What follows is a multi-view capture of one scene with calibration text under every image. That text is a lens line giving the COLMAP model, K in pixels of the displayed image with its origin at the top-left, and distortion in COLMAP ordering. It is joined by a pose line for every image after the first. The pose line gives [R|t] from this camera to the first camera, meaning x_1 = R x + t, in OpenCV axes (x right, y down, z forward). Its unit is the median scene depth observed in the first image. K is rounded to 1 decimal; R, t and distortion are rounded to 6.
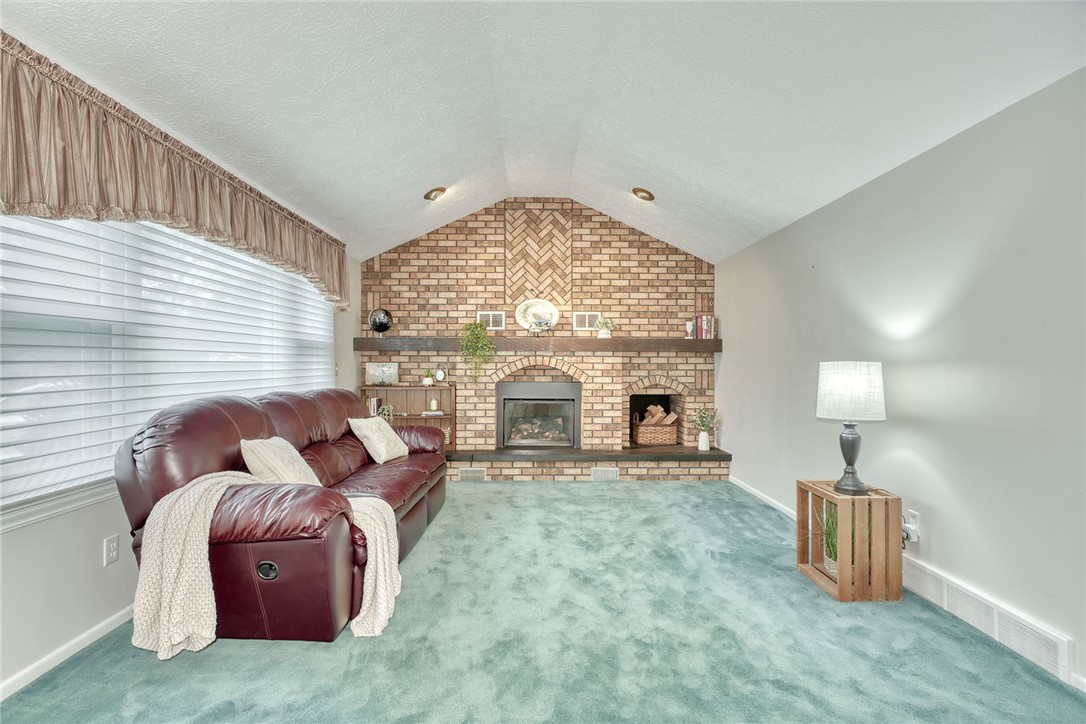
lens RADIAL K [[494.9, 0, 542.7], [0, 494.9, 361.1], [0, 0, 1]] dist [-0.007352, 0.003817]
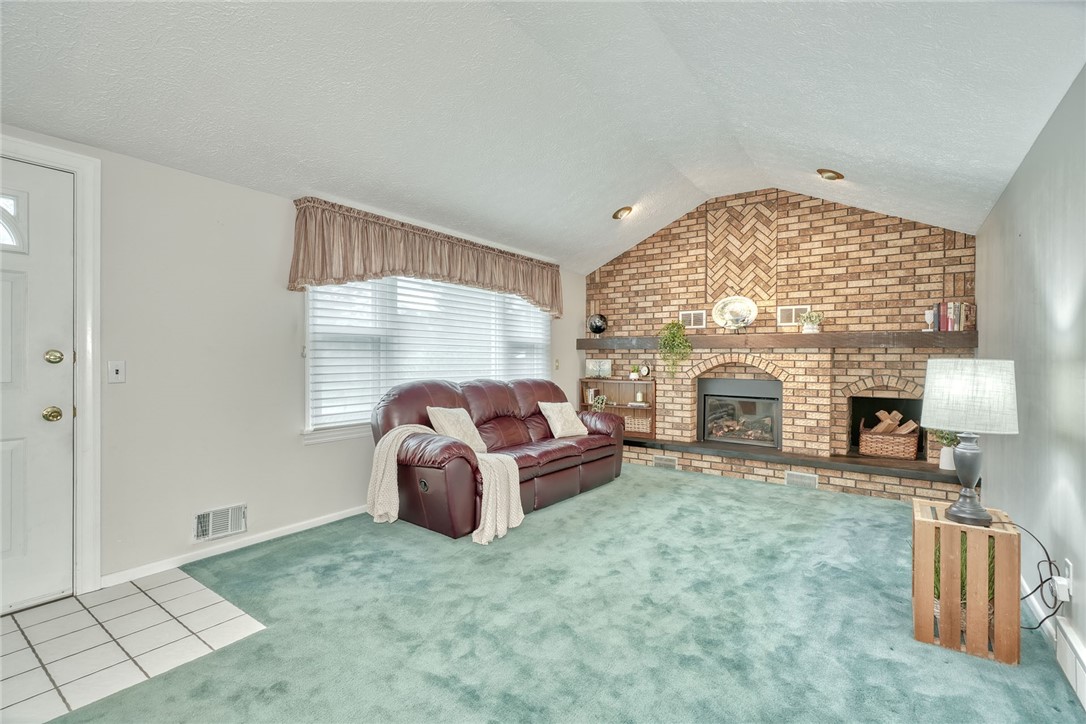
lens RADIAL K [[494.9, 0, 545.7], [0, 494.9, 360.4], [0, 0, 1]] dist [-0.007352, 0.003817]
pose [[0.806971, 0.004343, -0.590575, 0.287510], [-0.001712, 0.999986, 0.005015, -0.000184], [0.590588, -0.003036, 0.806967, -0.033557]]
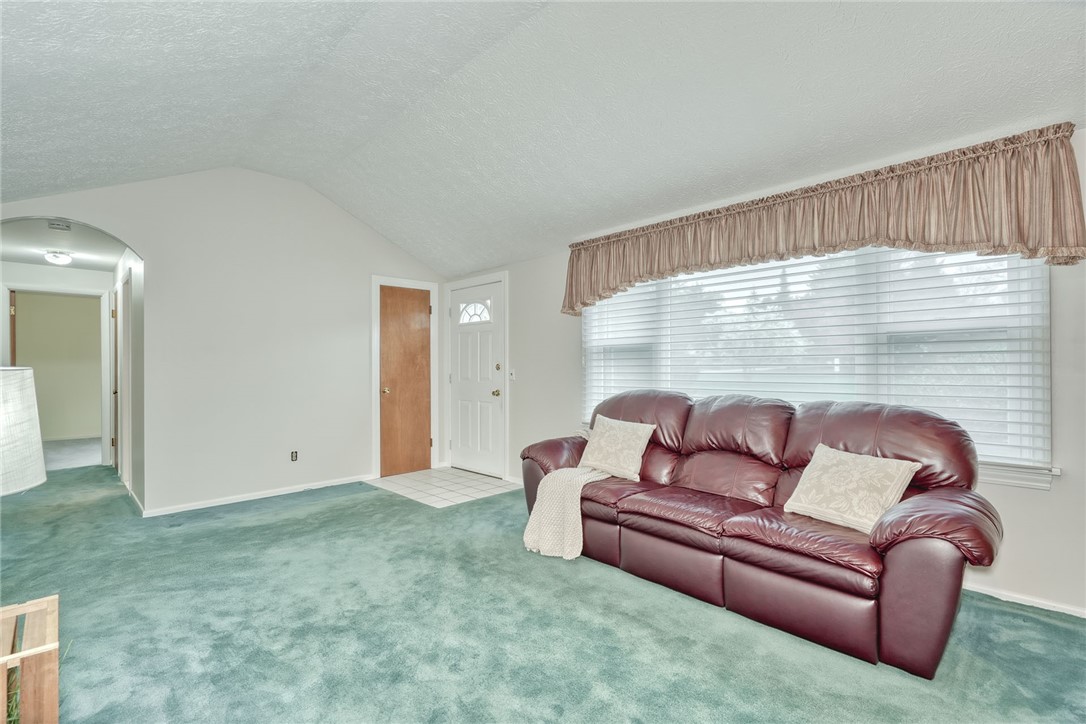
lens RADIAL K [[494.9, 0, 540.8], [0, 494.9, 367.4], [0, 0, 1]] dist [-0.007352, 0.003817]
pose [[-0.721395, 0.000740, -0.692523, 0.286407], [0.006418, 0.999964, -0.005617, 0.006561], [0.692494, -0.008497, -0.721374, 0.895364]]
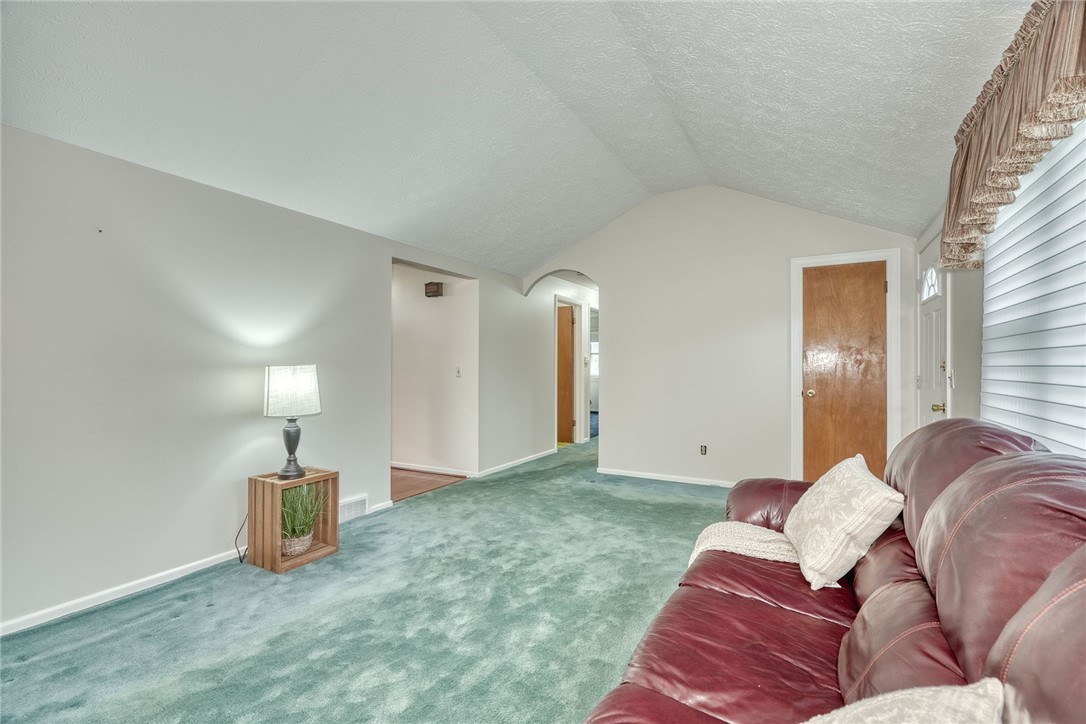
lens RADIAL K [[494.9, 0, 543.5], [0, 494.9, 362.2], [0, 0, 1]] dist [-0.007352, 0.003817]
pose [[-0.866400, -0.001563, 0.499348, -0.243677], [-0.005175, 0.999970, -0.005849, 0.000005], [-0.499324, -0.007651, -0.866381, 0.902868]]
